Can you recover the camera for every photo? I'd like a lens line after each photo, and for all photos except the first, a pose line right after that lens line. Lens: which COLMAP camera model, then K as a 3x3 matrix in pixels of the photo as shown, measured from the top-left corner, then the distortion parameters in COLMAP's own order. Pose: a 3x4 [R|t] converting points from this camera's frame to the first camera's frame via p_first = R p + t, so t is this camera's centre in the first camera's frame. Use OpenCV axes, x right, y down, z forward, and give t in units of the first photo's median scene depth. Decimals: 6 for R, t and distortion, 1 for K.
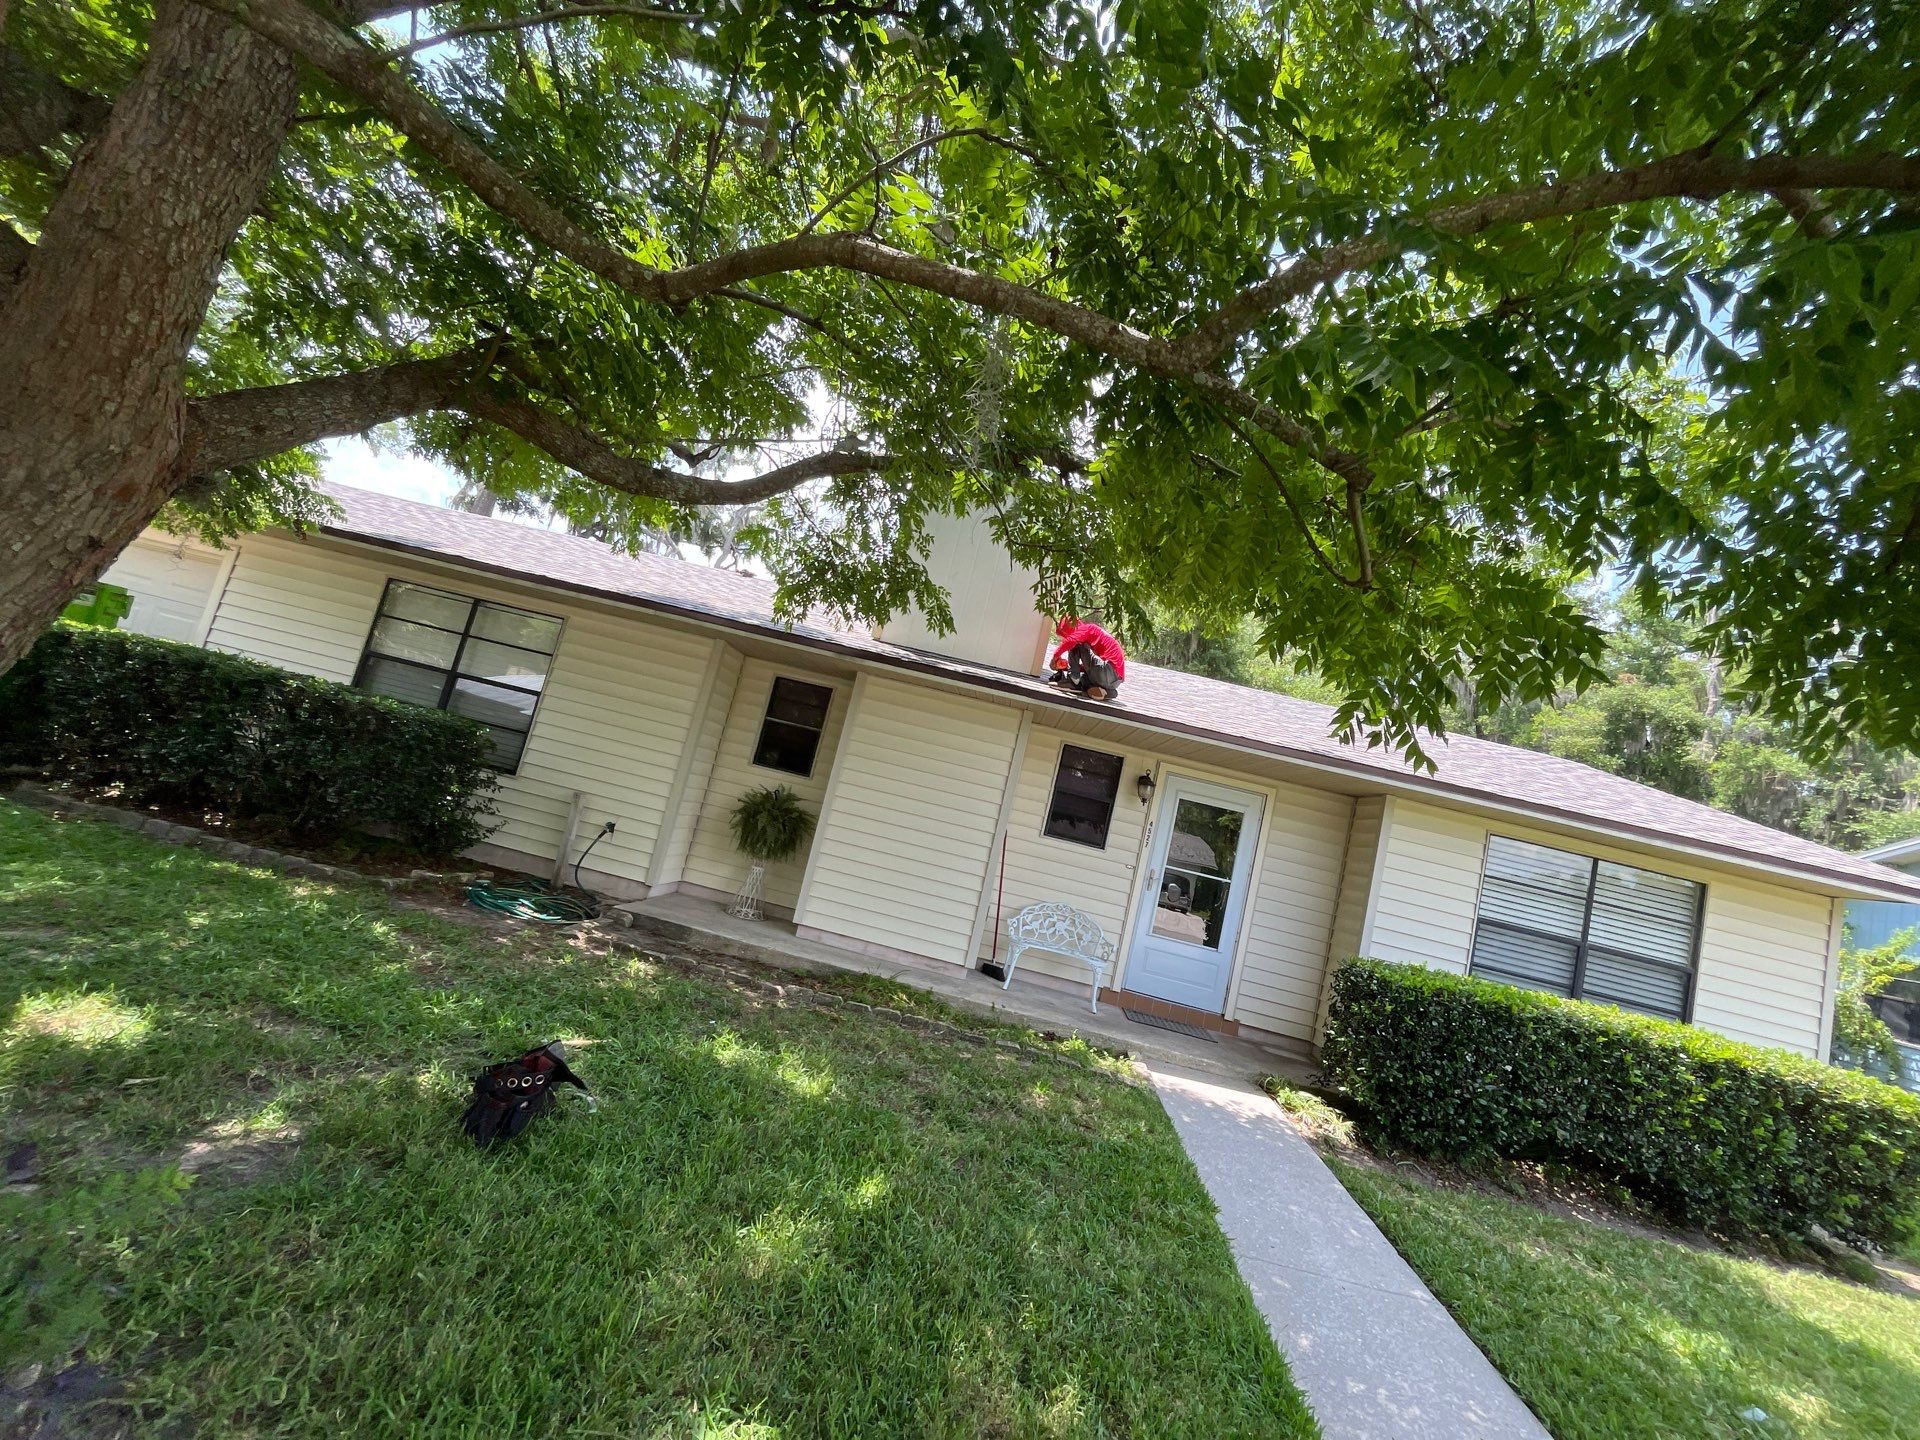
lens RADIAL K [[767.6, 0, 960.0], [0, 767.6, 720.0], [0, 0, 1]] dist [-0.001863, -0.000283]
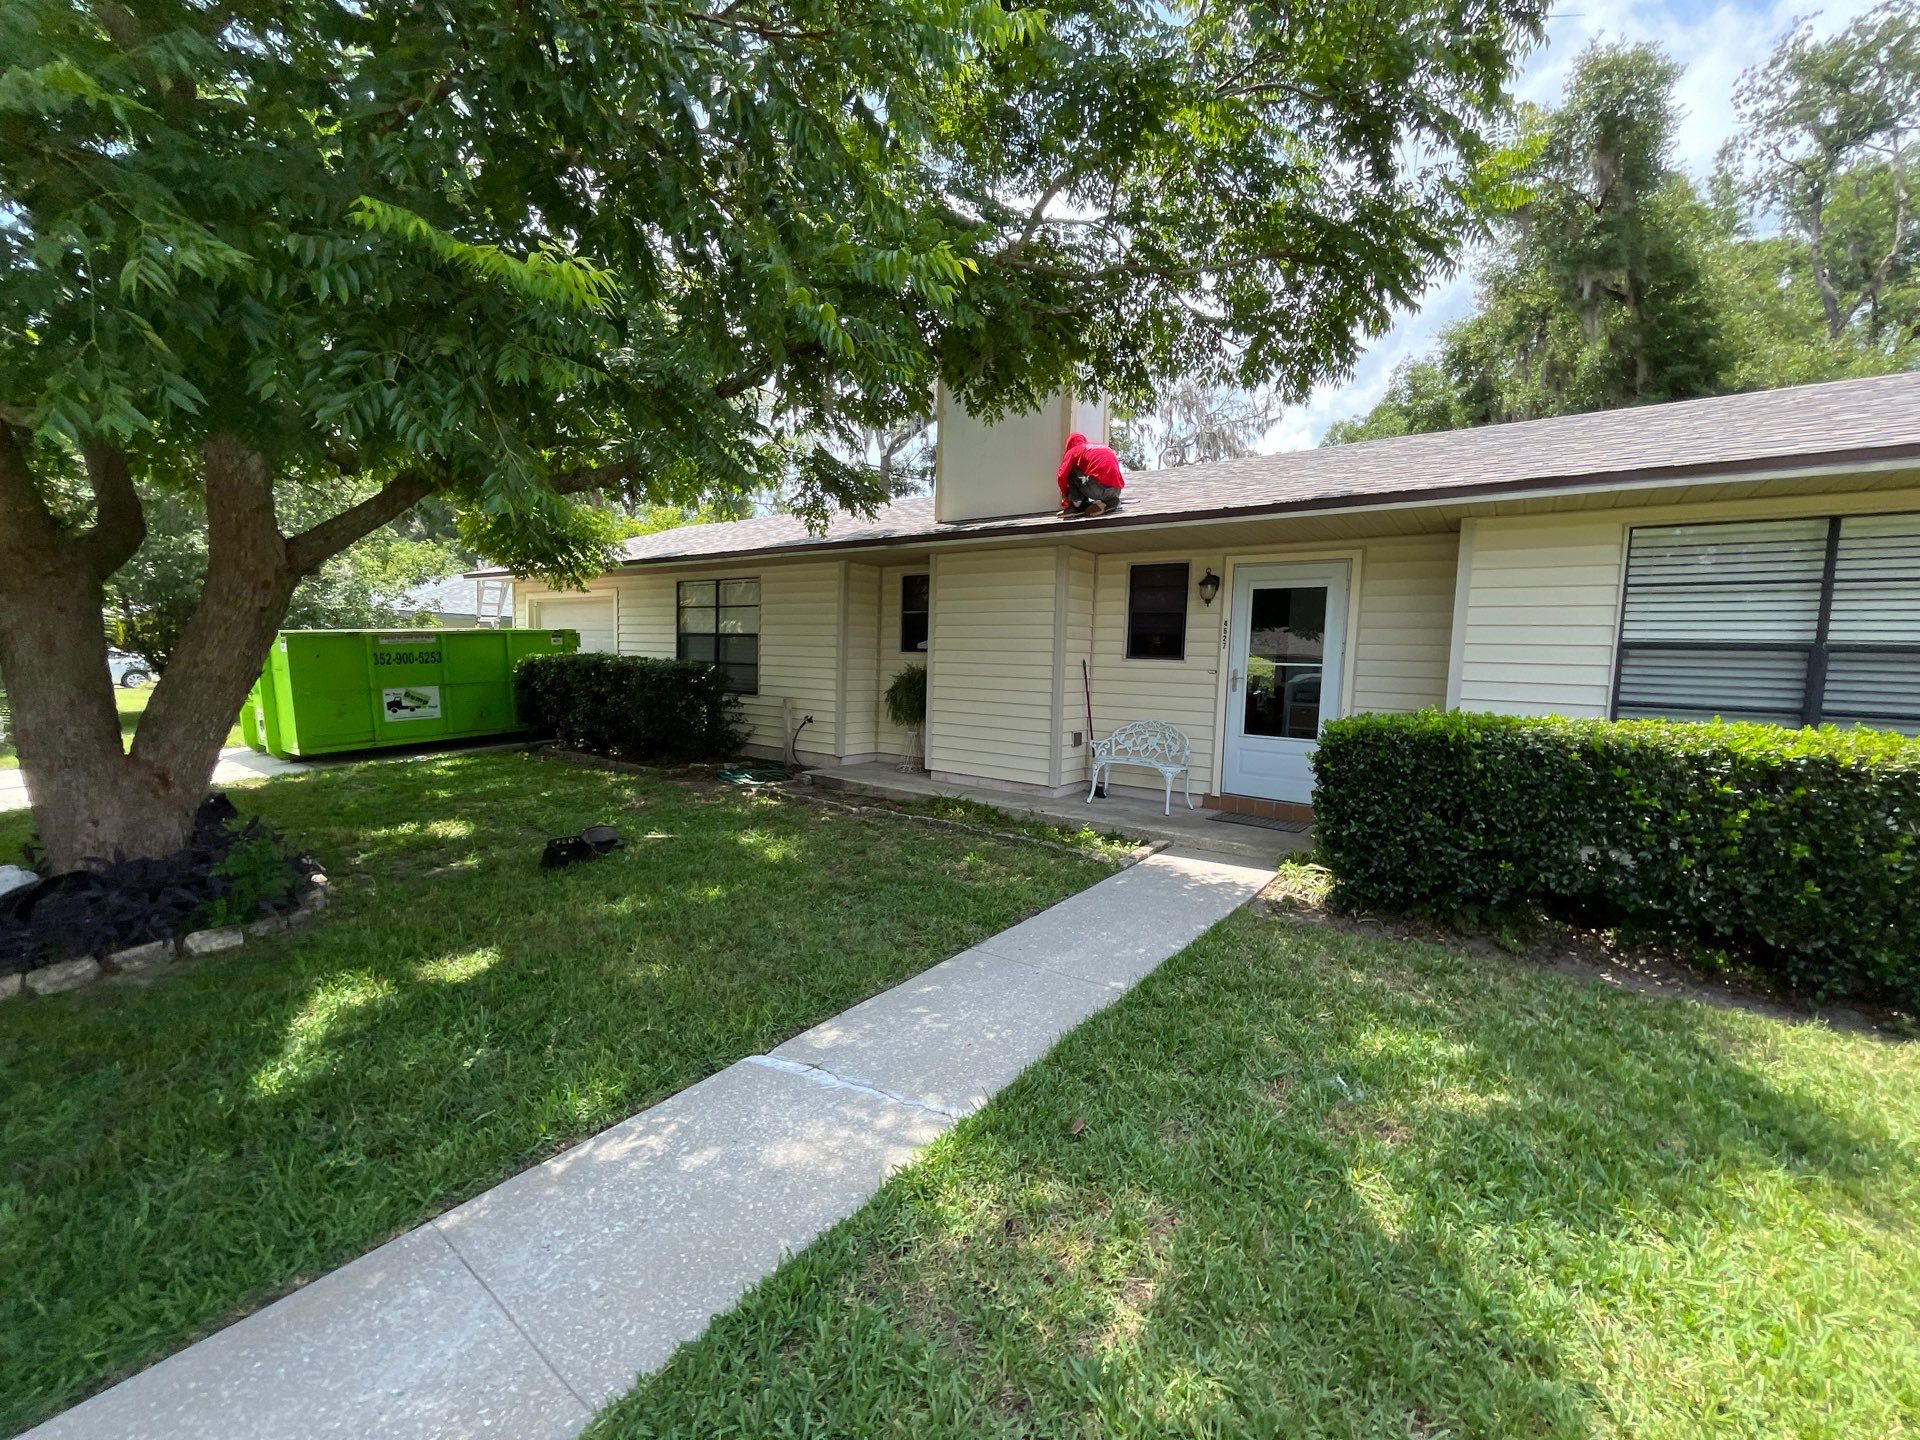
lens RADIAL K [[782.5, 0, 960.0], [0, 782.5, 720.0], [0, 0, 1]] dist [-0.000738, -0.000048]
pose [[0.809207, -0.165307, -0.563789, 0.534962], [0.235339, 0.970454, 0.053238, 0.129117], [0.538331, -0.175762, 0.824201, 0.003995]]
